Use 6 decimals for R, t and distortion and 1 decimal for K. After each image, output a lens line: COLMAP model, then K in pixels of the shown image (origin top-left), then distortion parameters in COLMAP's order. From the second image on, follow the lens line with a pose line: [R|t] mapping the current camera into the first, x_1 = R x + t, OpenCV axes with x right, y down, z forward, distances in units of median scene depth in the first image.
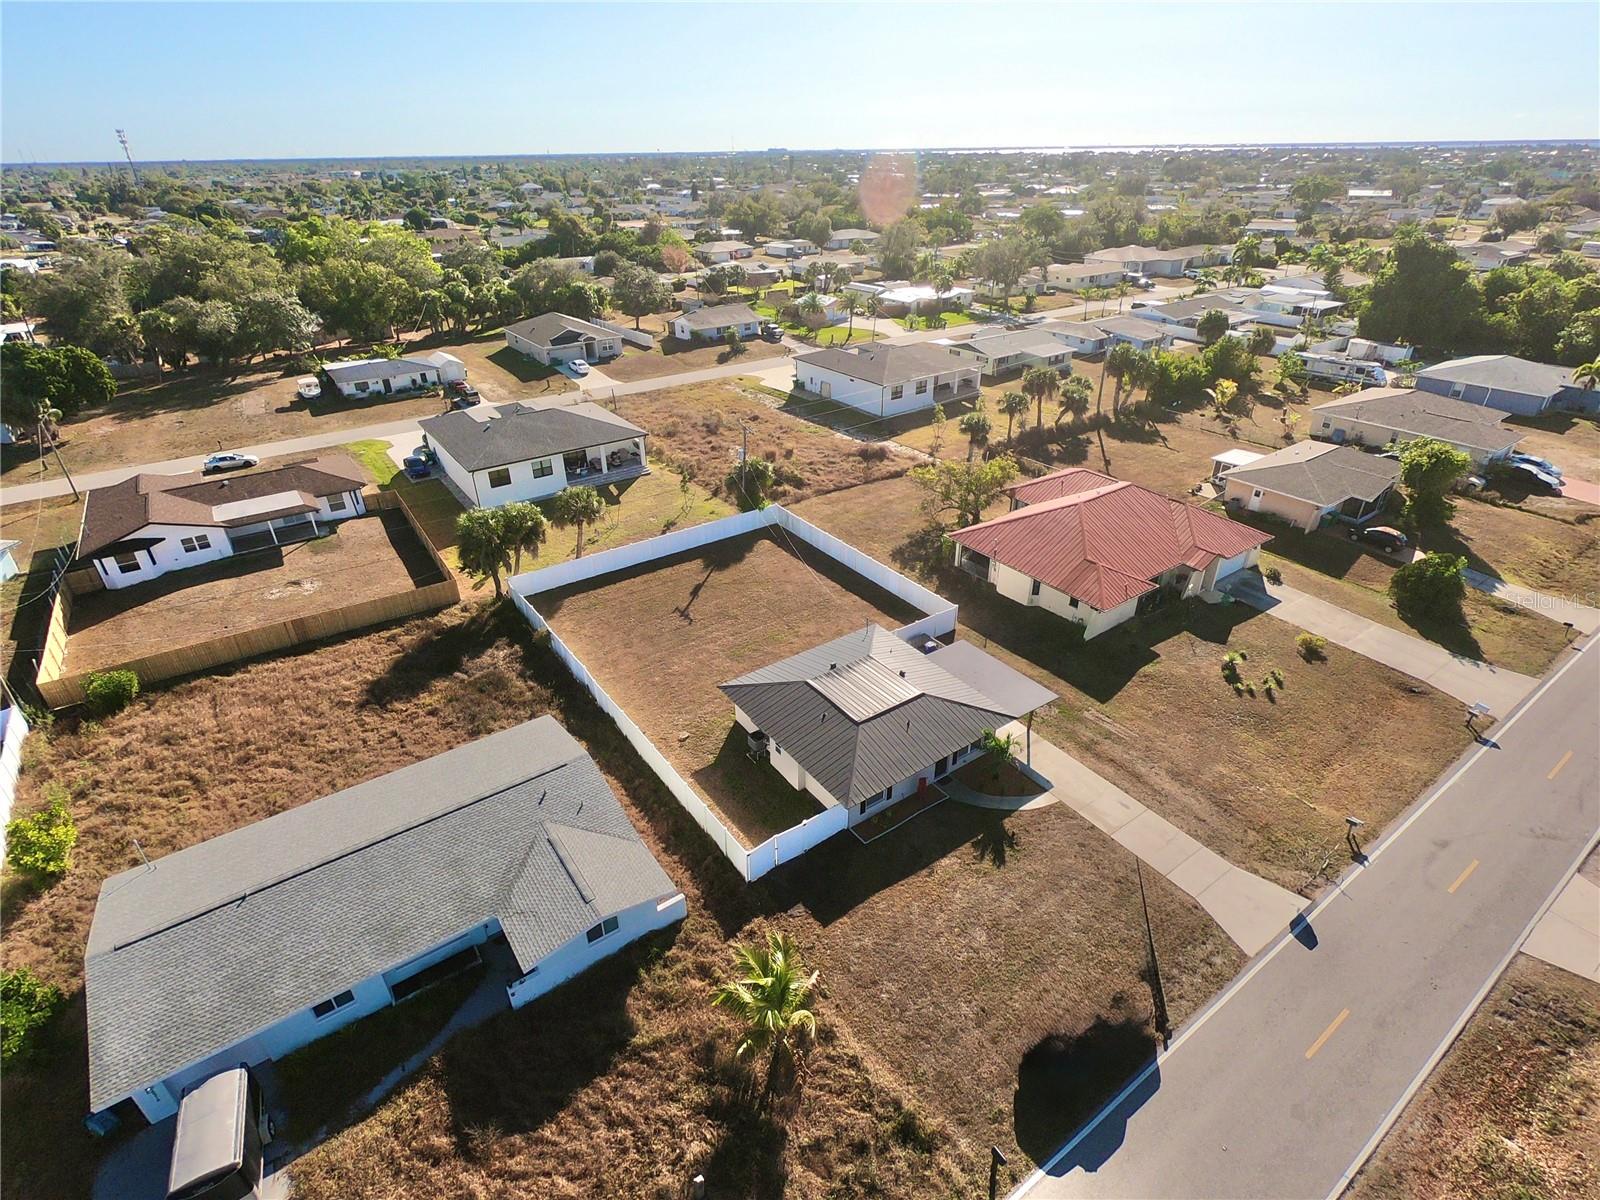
lens RADIAL K [[803.5, 0, 800.0], [0, 803.5, 600.0], [0, 0, 1]] dist [0.000915, -0.000205]
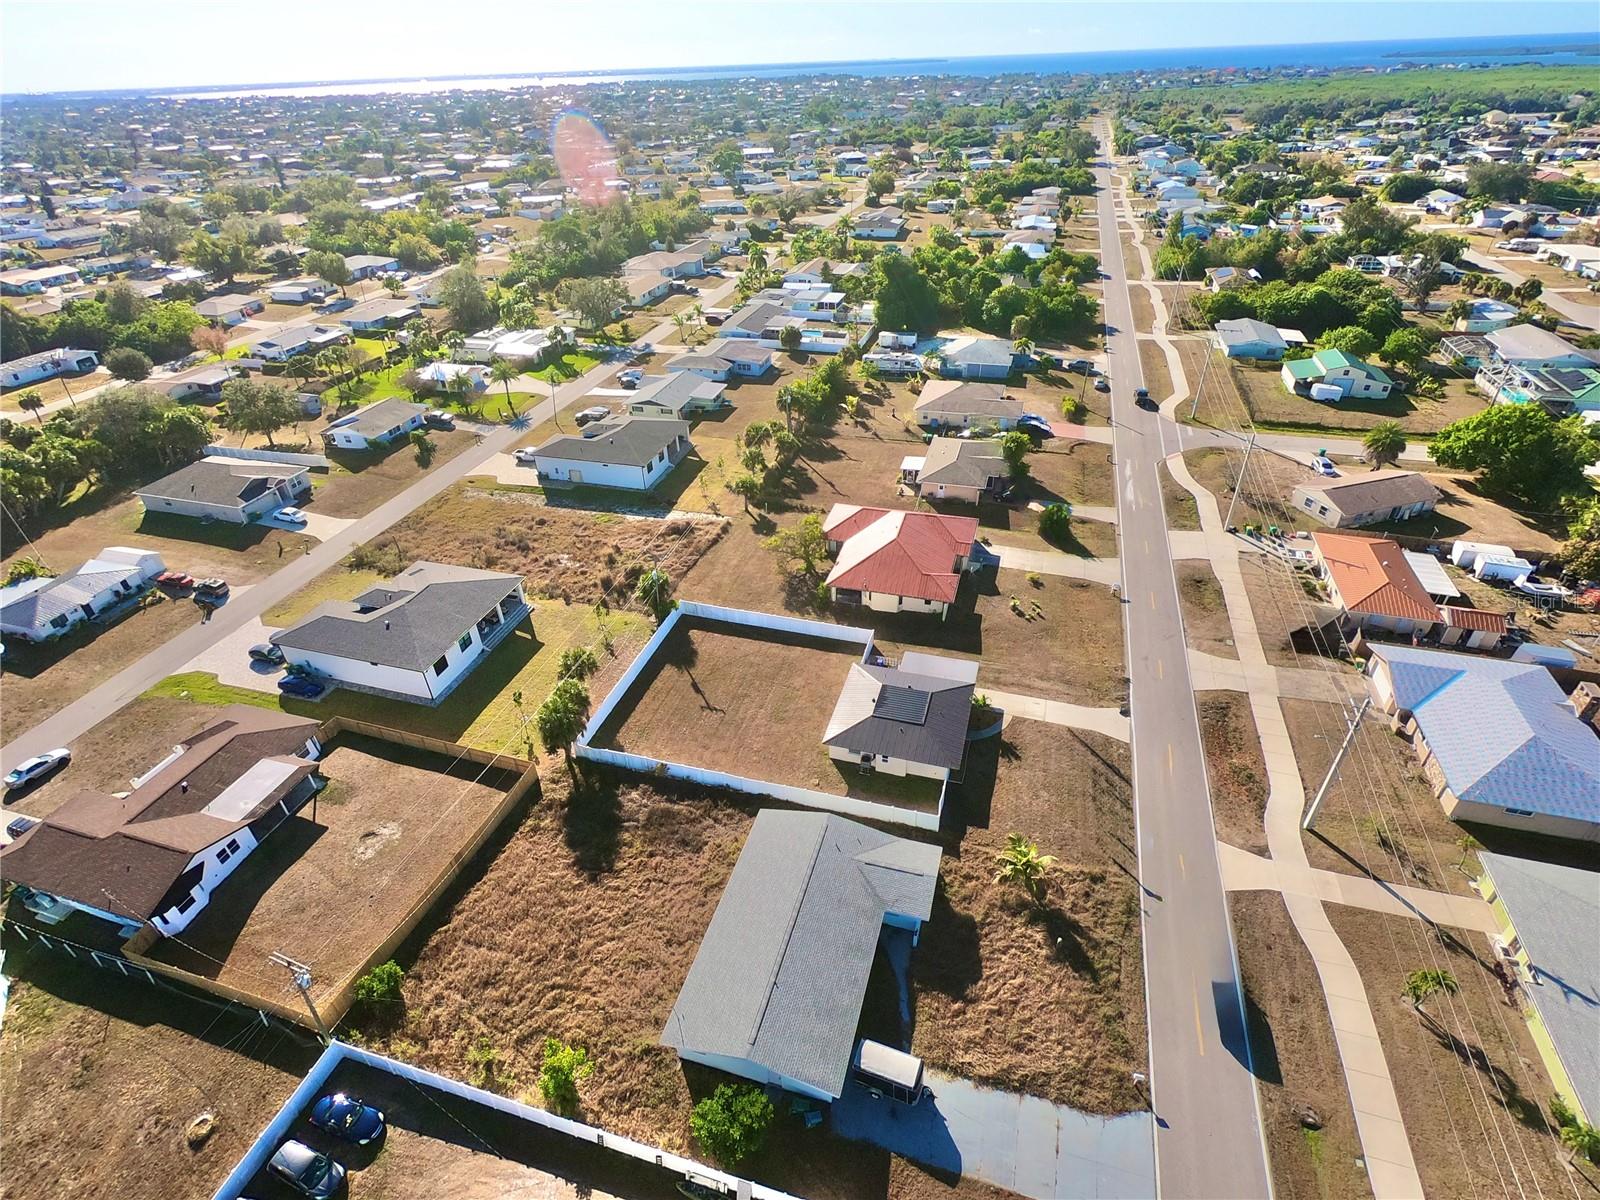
lens RADIAL K [[802.9, 0, 793.8], [0, 802.9, 596.7], [0, 0, 1]] dist [0.000034, 0.000896]
pose [[0.791915, -0.351456, 0.499349, -0.629470], [0.319187, 0.935397, 0.152161, -0.313816], [-0.520567, 0.038887, 0.852935, -0.232403]]
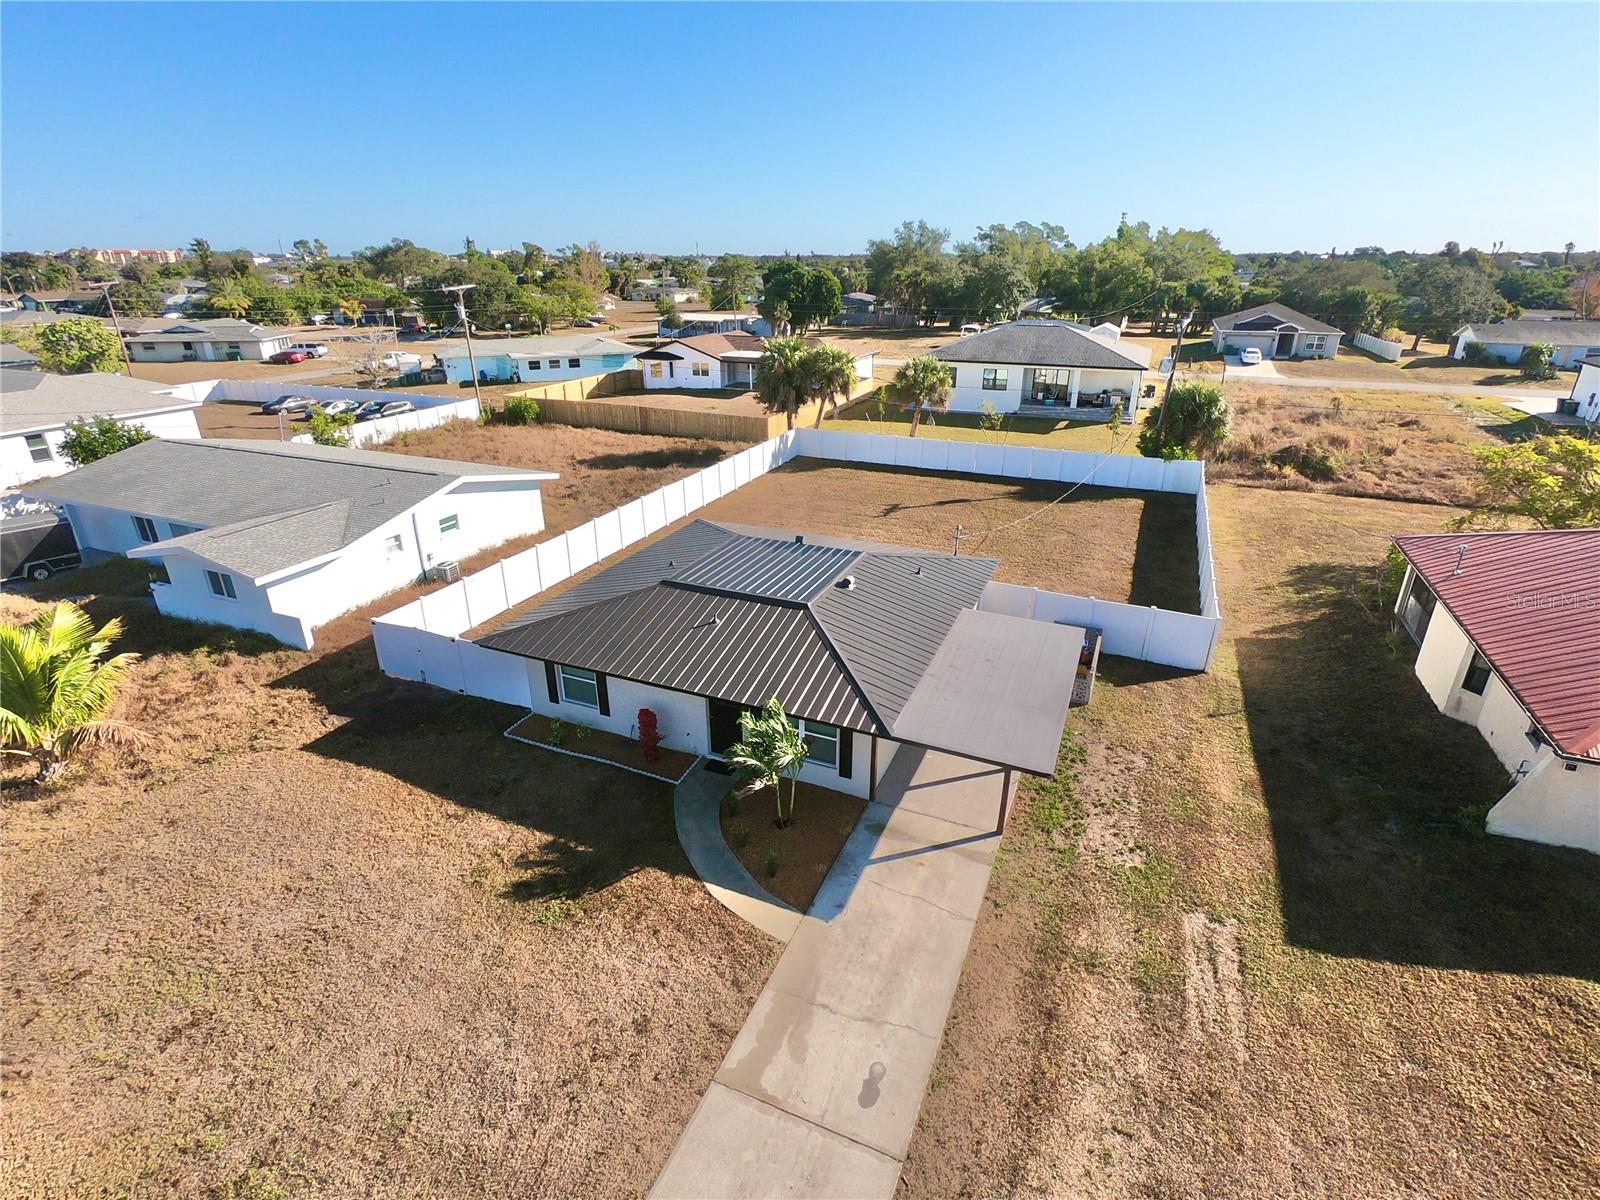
lens RADIAL K [[802.9, 0, 793.8], [0, 802.9, 596.7], [0, 0, 1]] dist [0.000034, 0.000896]
pose [[0.519557, 0.340155, -0.783808, 0.386791], [-0.420793, 0.900246, 0.111759, 0.042522], [0.743636, 0.271756, 0.610864, 0.505148]]
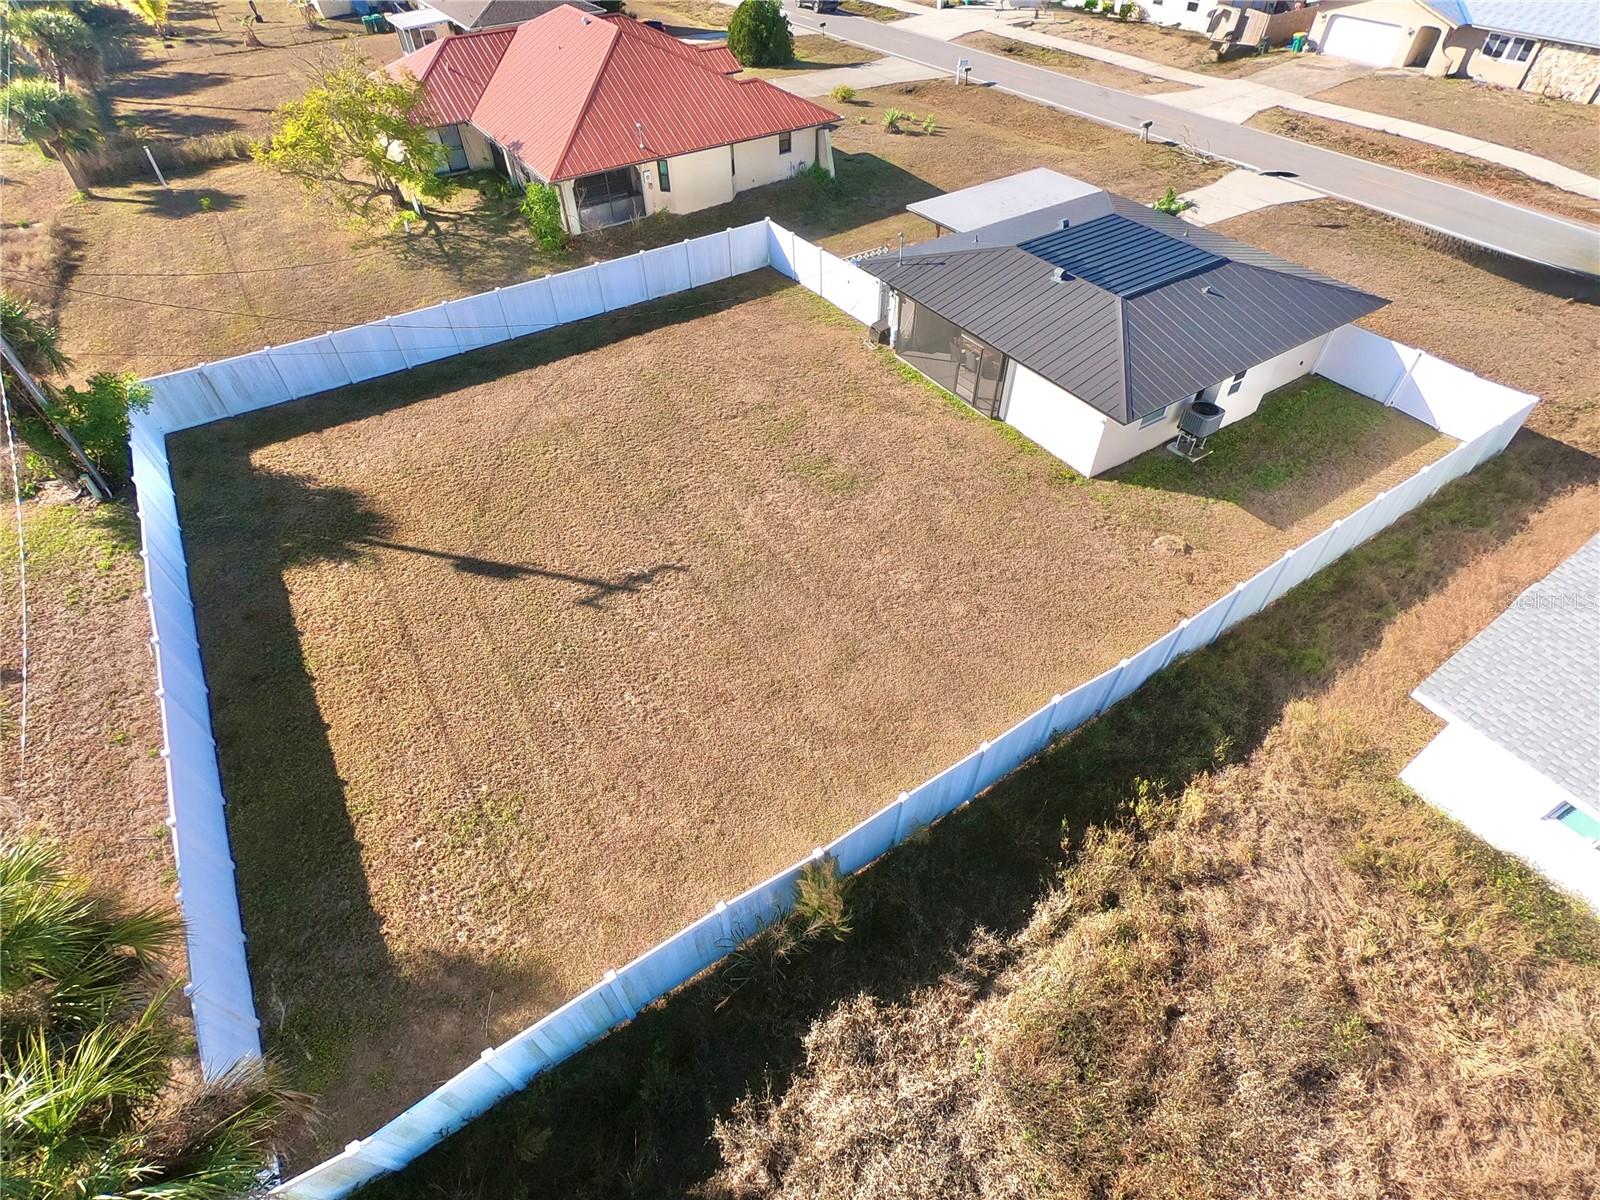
lens RADIAL K [[802.9, 0, 793.8], [0, 802.9, 596.7], [0, 0, 1]] dist [0.000034, 0.000896]
pose [[0.045659, -0.708907, 0.703823, -0.382798], [0.498663, 0.626671, 0.598848, -0.149358], [-0.865593, 0.323627, 0.382118, 0.783691]]
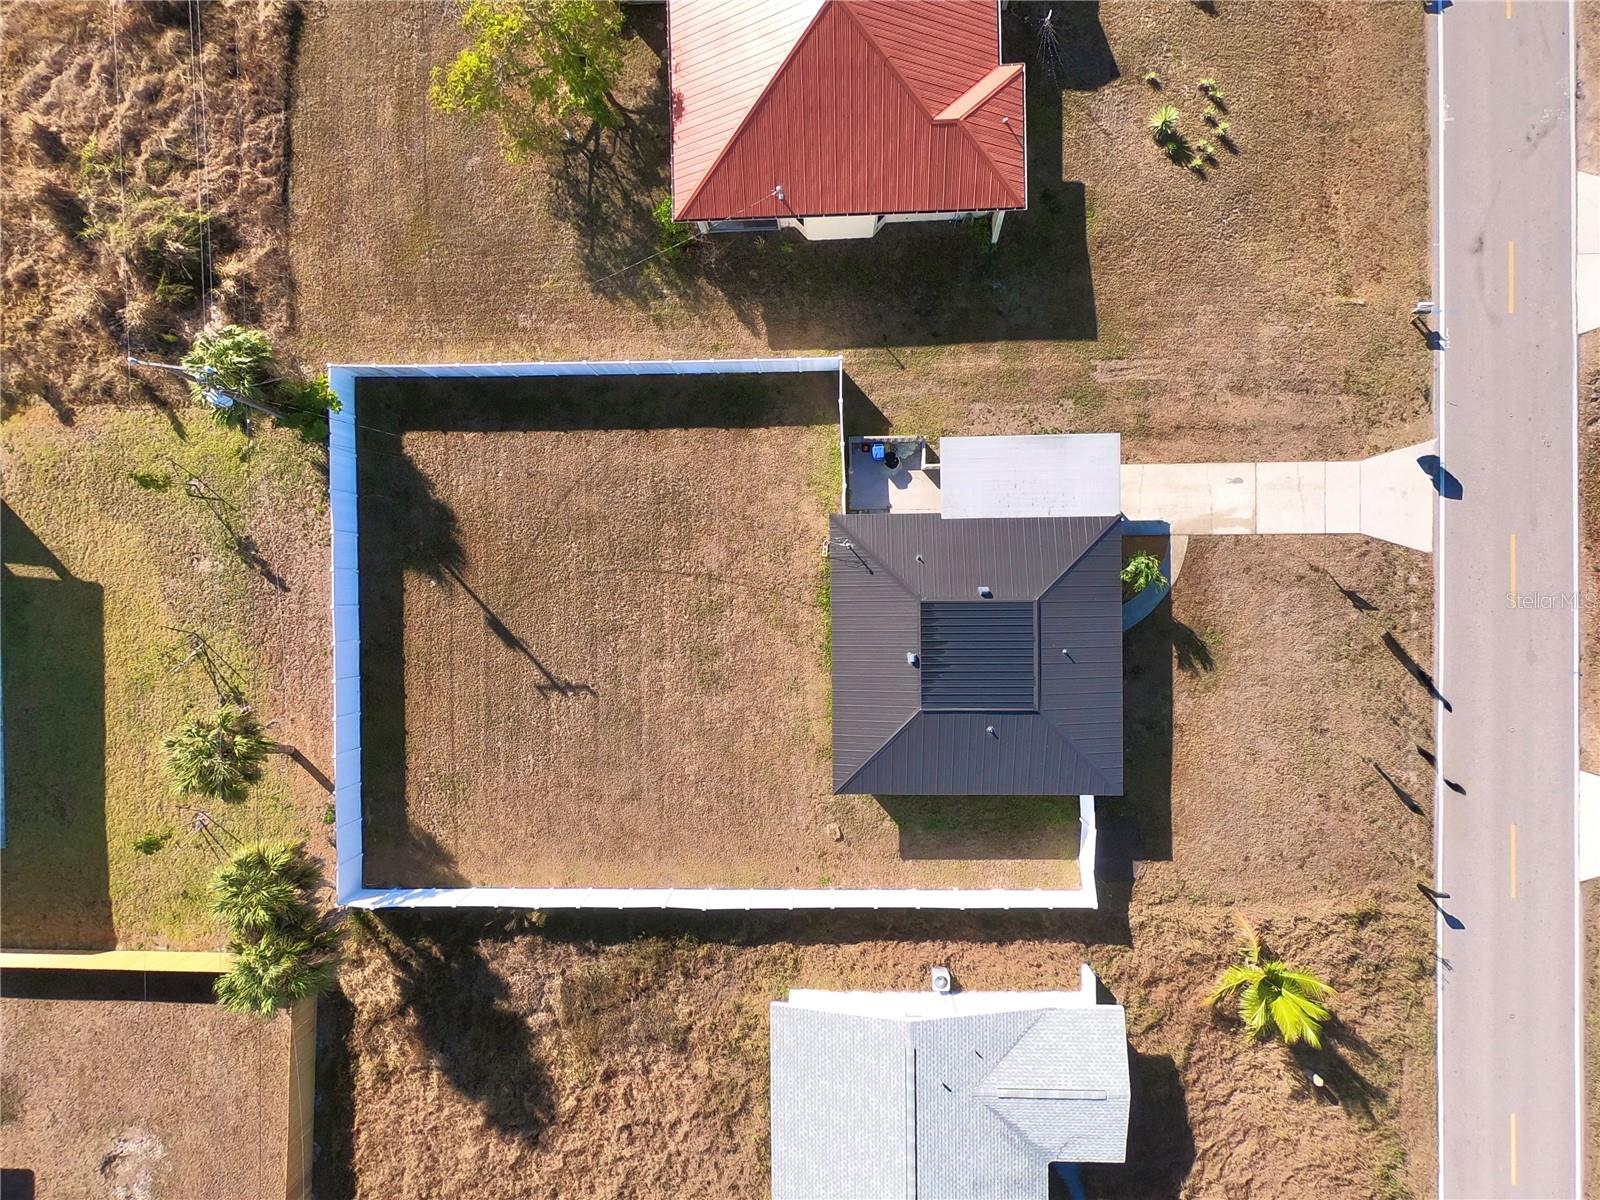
lens RADIAL K [[802.9, 0, 793.8], [0, 802.9, 596.7], [0, 0, 1]] dist [0.000034, 0.000896]
pose [[0.568361, -0.822450, -0.023289, 0.033078], [0.437628, 0.278215, 0.855031, -0.454299], [-0.696741, -0.496158, 0.518054, 0.561670]]
